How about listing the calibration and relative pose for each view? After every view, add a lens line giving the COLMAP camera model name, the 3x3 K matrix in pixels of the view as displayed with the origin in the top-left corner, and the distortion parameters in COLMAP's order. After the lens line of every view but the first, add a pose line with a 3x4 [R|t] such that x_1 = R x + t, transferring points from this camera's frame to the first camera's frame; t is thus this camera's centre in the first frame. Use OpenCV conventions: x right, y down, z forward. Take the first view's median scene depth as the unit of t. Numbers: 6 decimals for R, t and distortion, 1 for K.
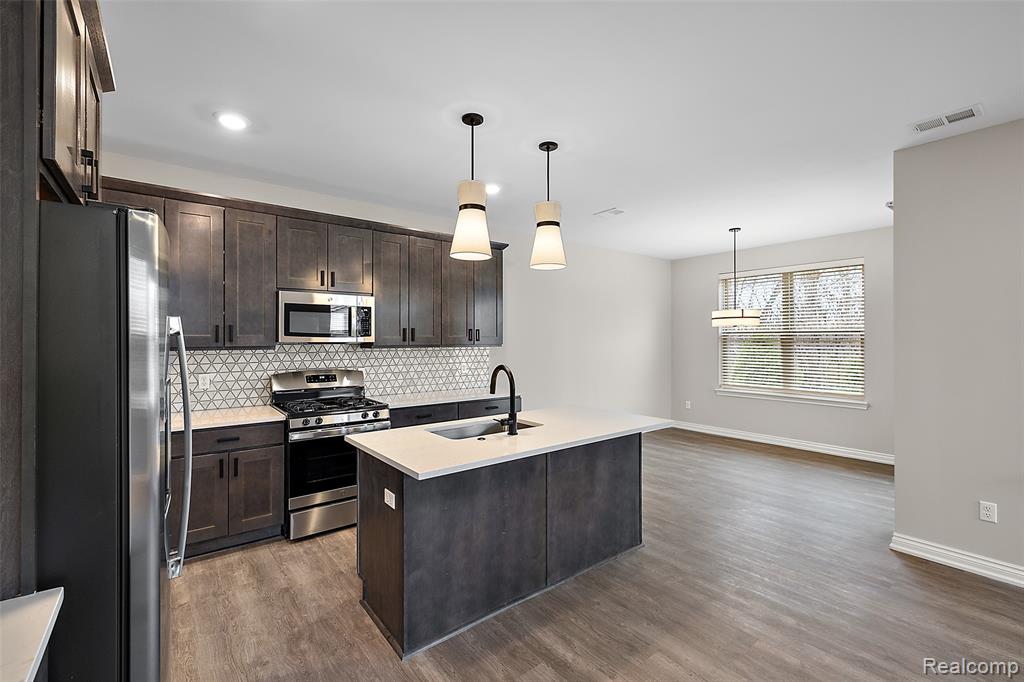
lens RADIAL K [[434.7, 0, 511.3], [0, 434.7, 336.2], [0, 0, 1]] dist [-0.000899, -0.000108]
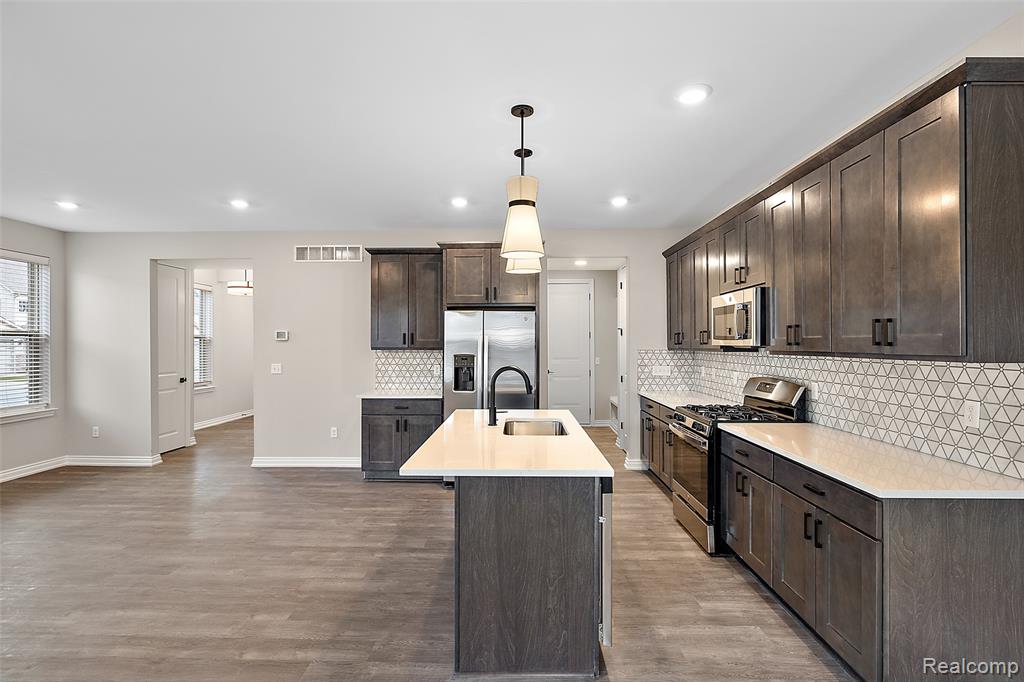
lens RADIAL K [[489.4, 0, 512.0], [0, 489.4, 341.0], [0, 0, 1]] dist [-0.003329, -0.000303]
pose [[-0.633159, -0.003407, -0.774014, 0.570783], [0.005301, 0.999948, -0.008738, 0.009087], [0.774003, -0.009636, -0.633108, 1.091766]]
